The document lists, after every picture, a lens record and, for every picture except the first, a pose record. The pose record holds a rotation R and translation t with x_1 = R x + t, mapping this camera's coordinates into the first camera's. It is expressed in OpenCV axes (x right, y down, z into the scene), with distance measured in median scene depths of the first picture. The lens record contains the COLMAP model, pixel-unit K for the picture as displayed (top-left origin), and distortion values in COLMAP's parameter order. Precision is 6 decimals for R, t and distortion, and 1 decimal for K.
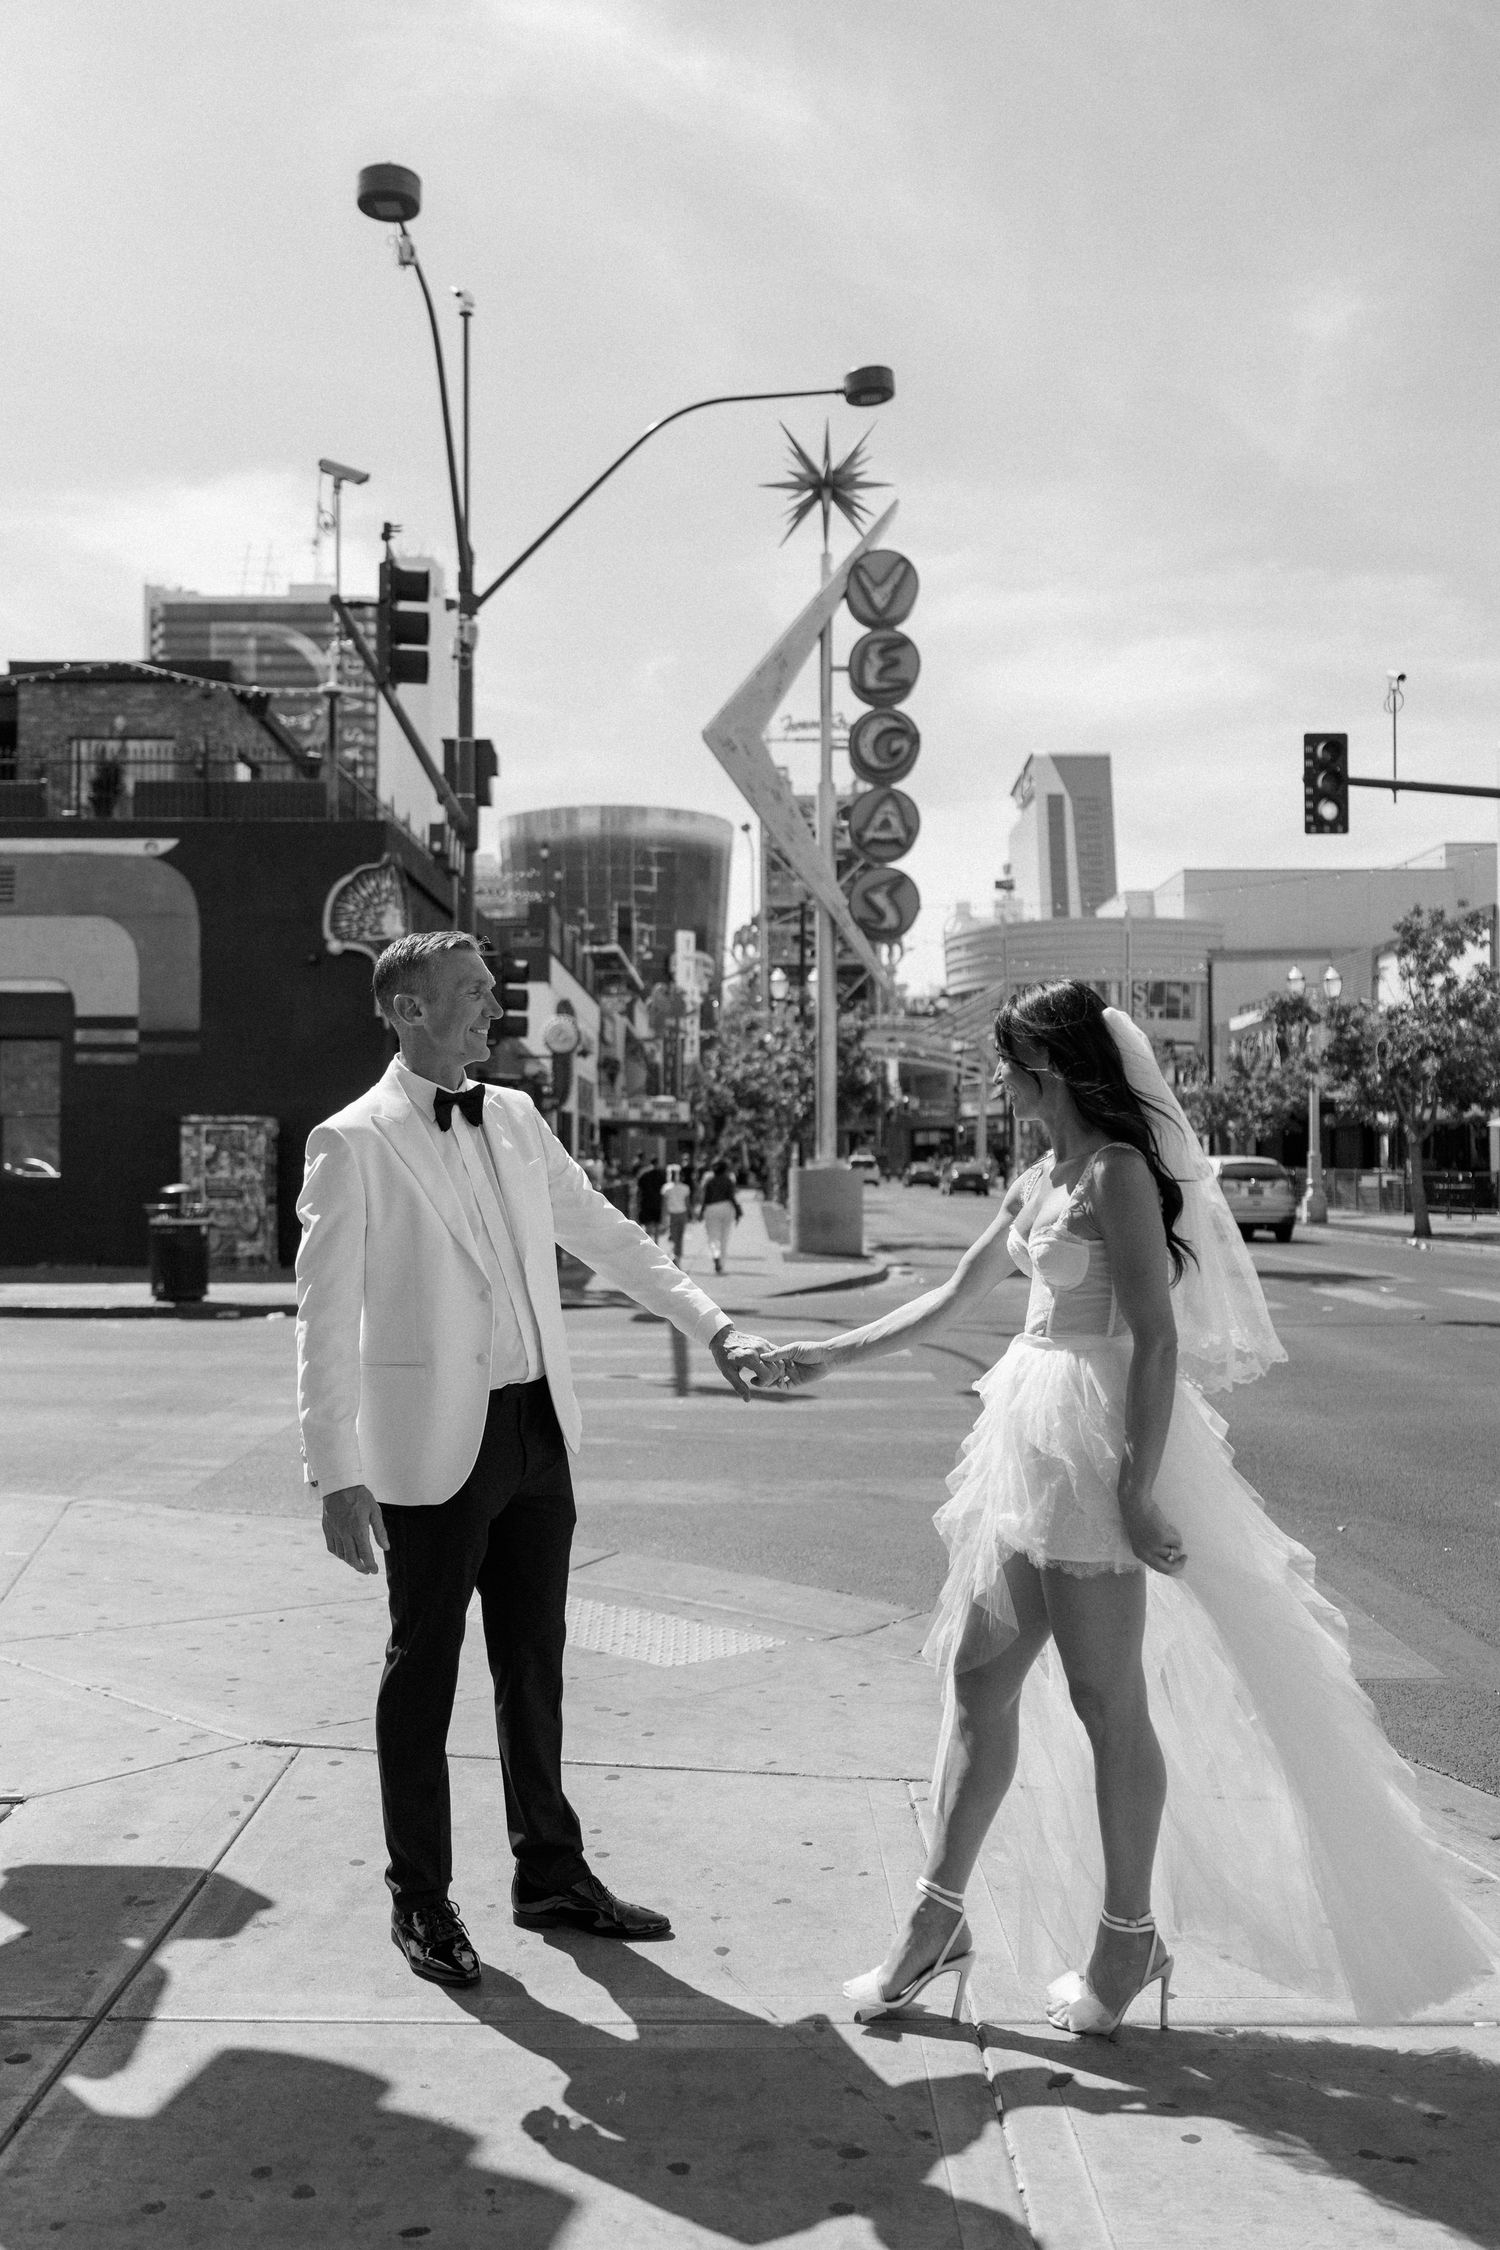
lens RADIAL K [[1944.8, 0, 750.3], [0, 1944.8, 1133.9], [0, 0, 1]] dist [-0.002608, -0.005674]
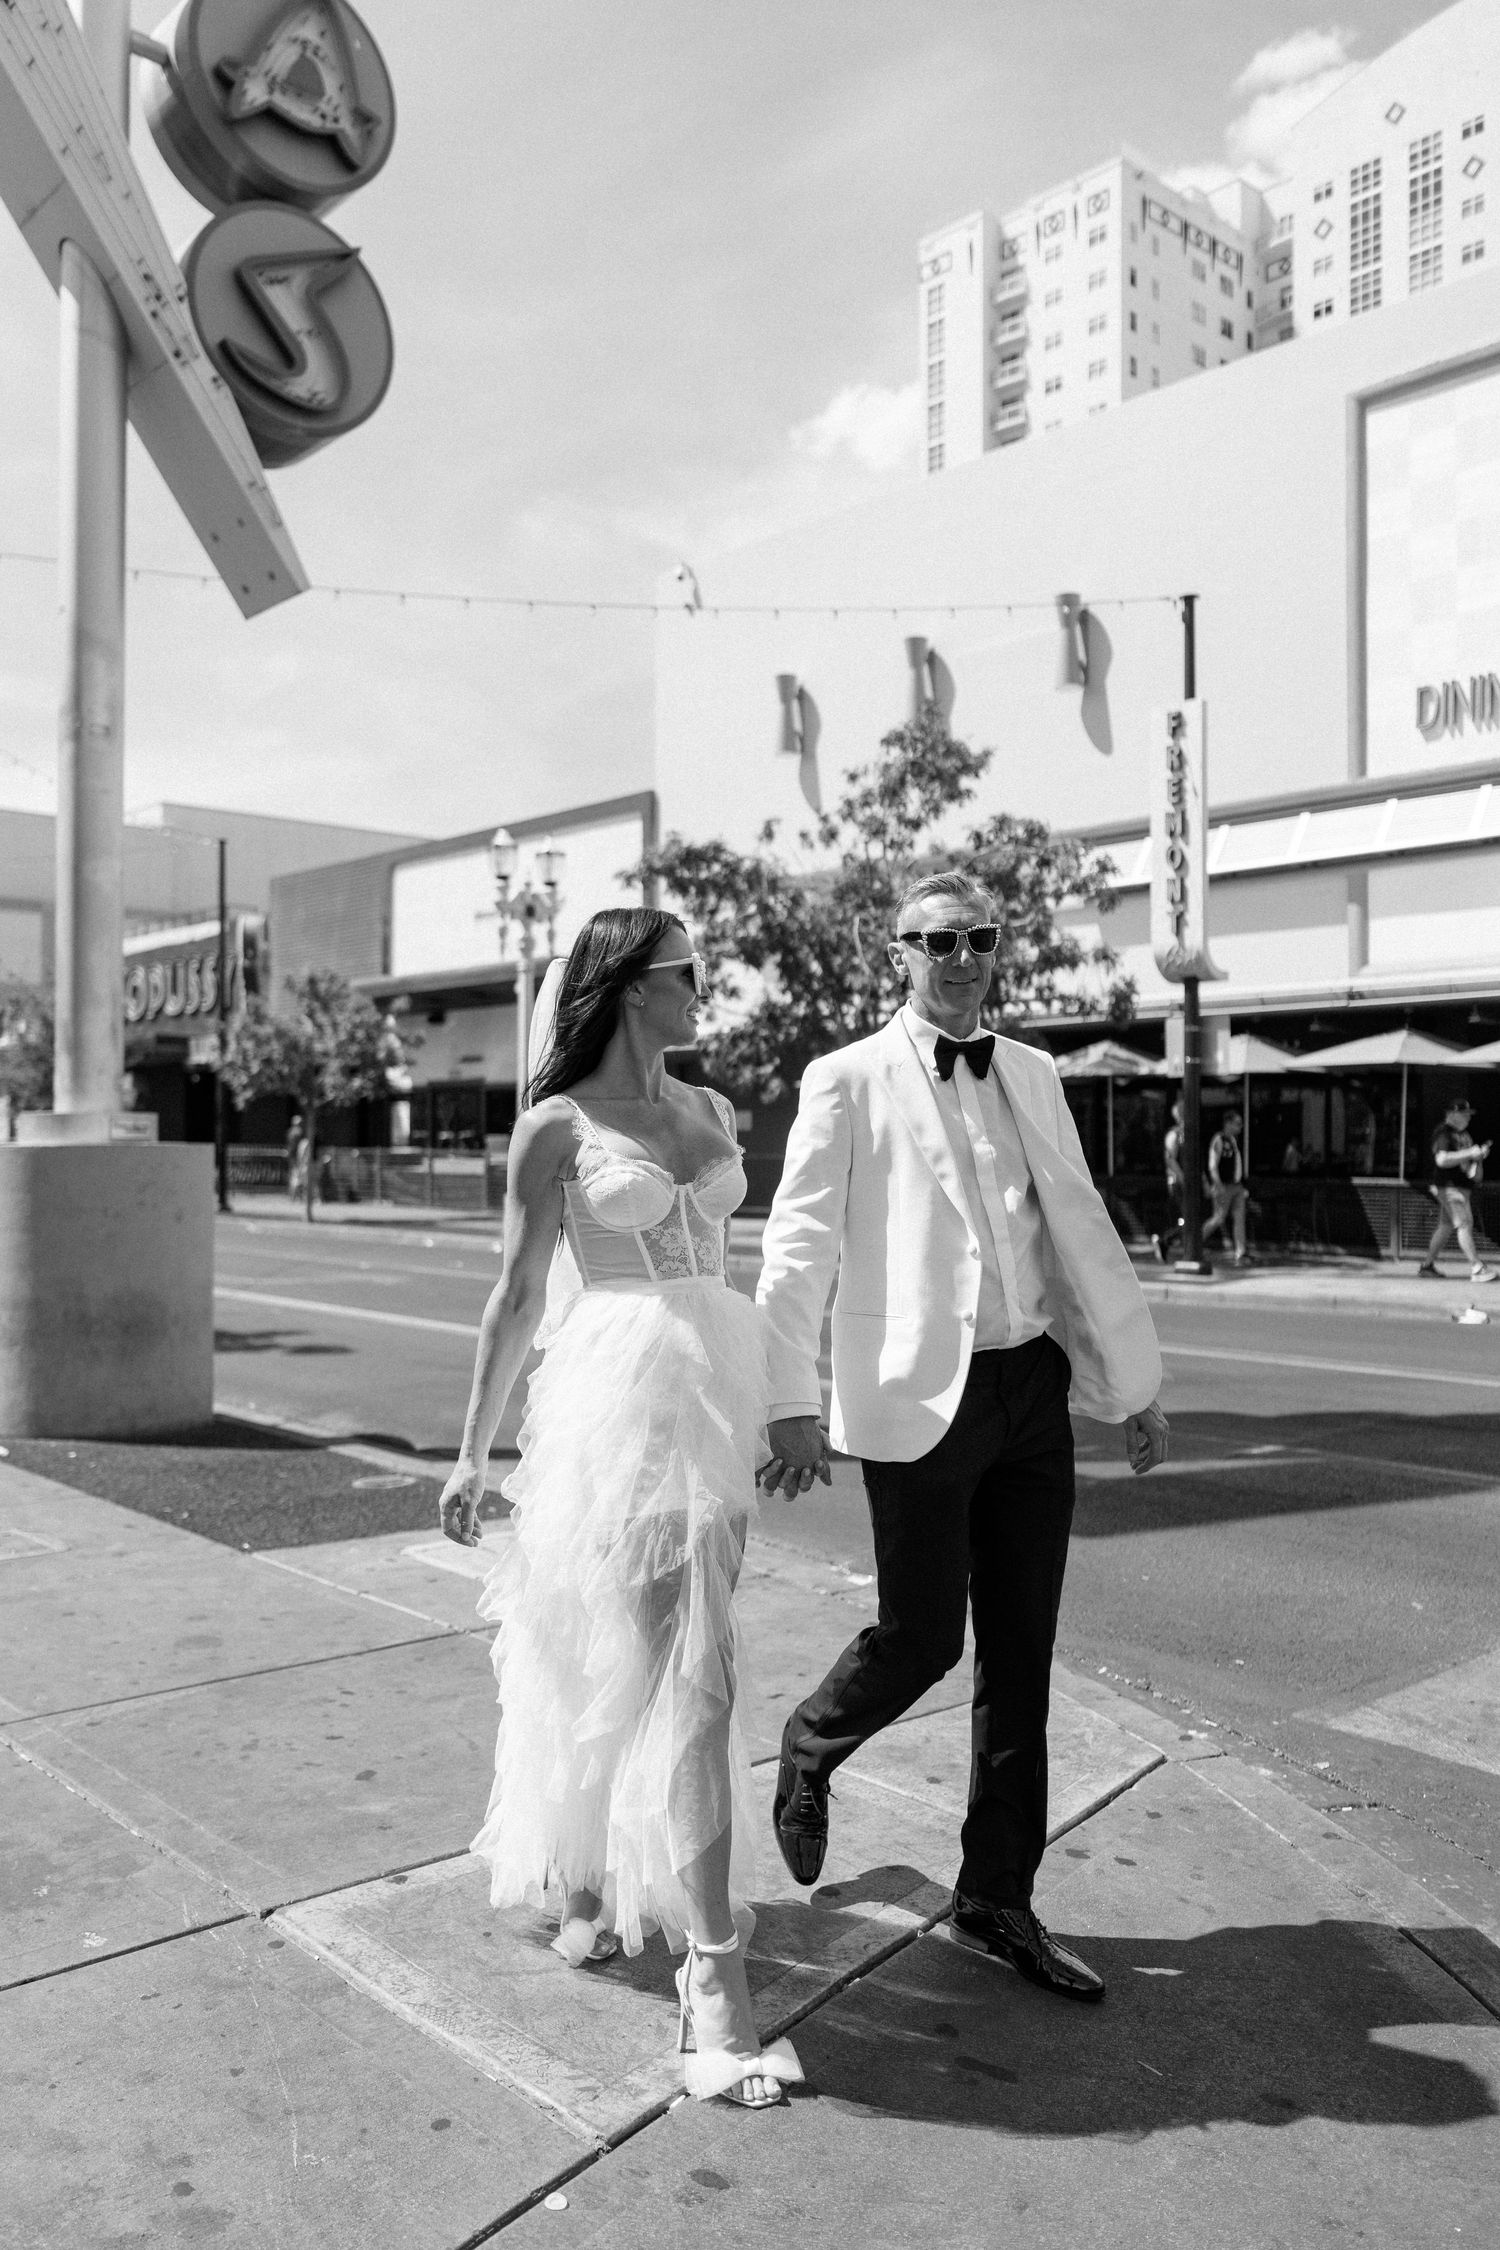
lens RADIAL K [[1803.3, 0, 750.8], [0, 1803.3, 1137.2], [0, 0, 1]] dist [-0.005281, -0.001485]
pose [[0.740149, 0.007807, 0.672398, -0.062015], [-0.016186, 0.999850, 0.006209, 0.011190], [-0.672248, -0.015479, 0.740164, 0.599226]]
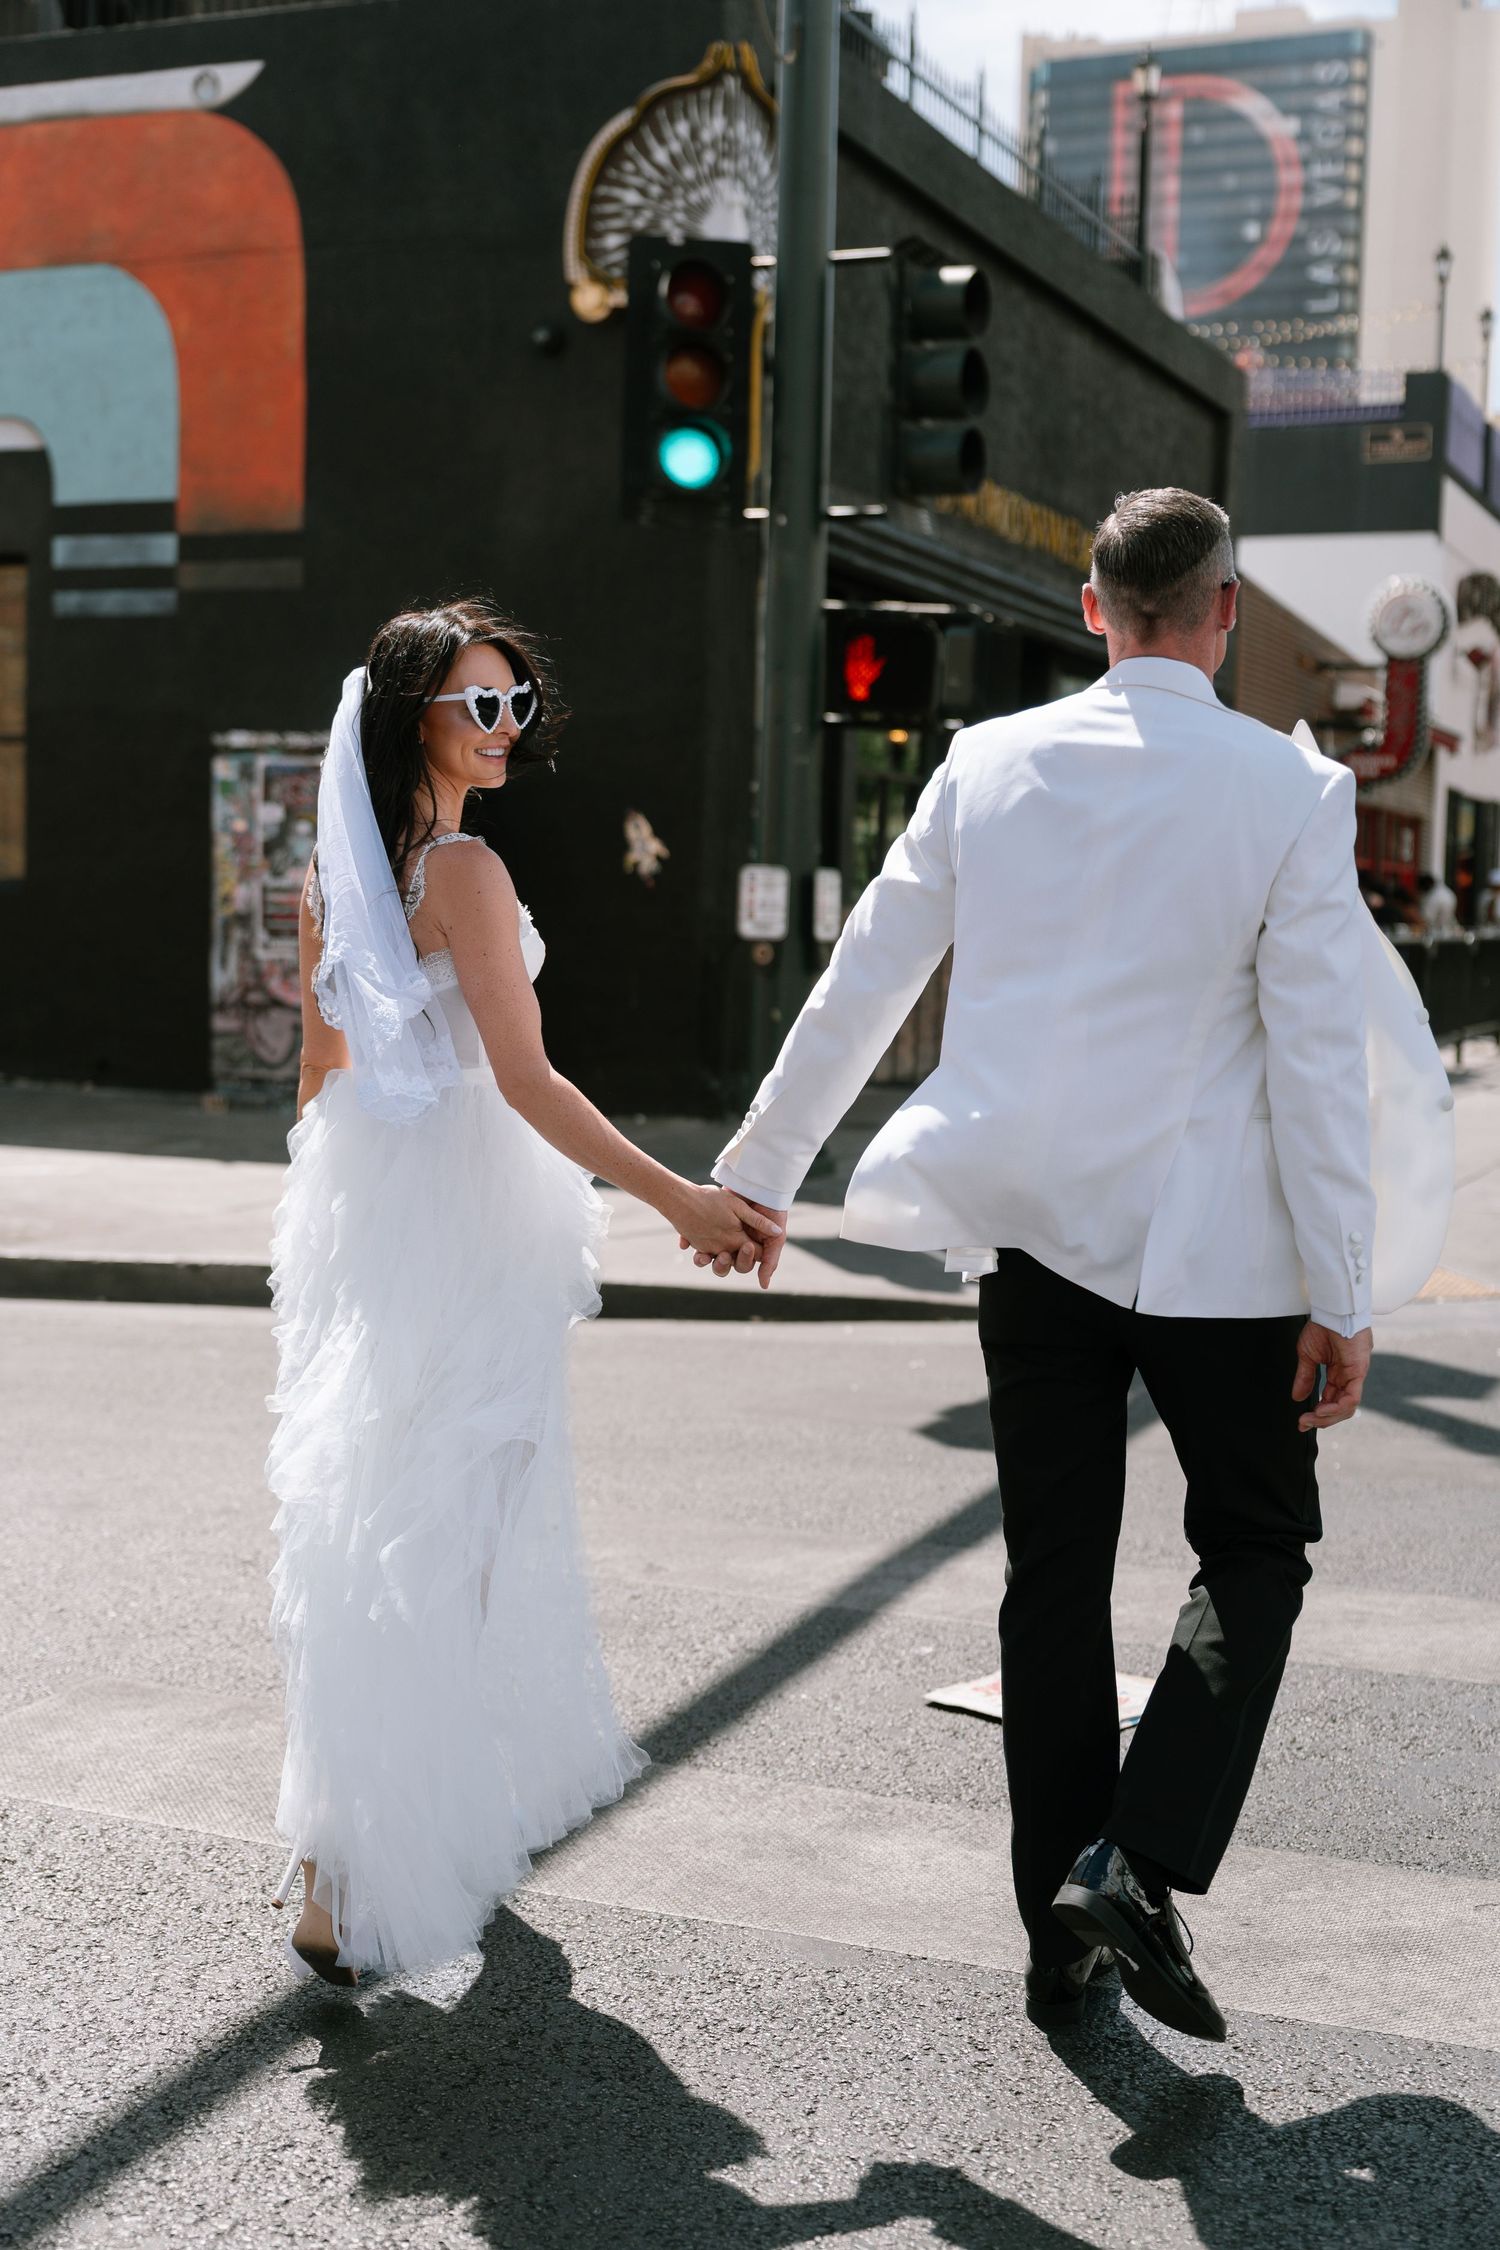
lens RADIAL K [[2822.0, 0, 760.8], [0, 2822.0, 1129.4], [0, 0, 1]] dist [0.004790, 0.031394]
pose [[0.919754, 0.054067, -0.388754, 0.033170], [-0.018000, 0.995235, 0.095830, 0.009966], [0.392083, -0.081142, 0.916344, 0.329194]]
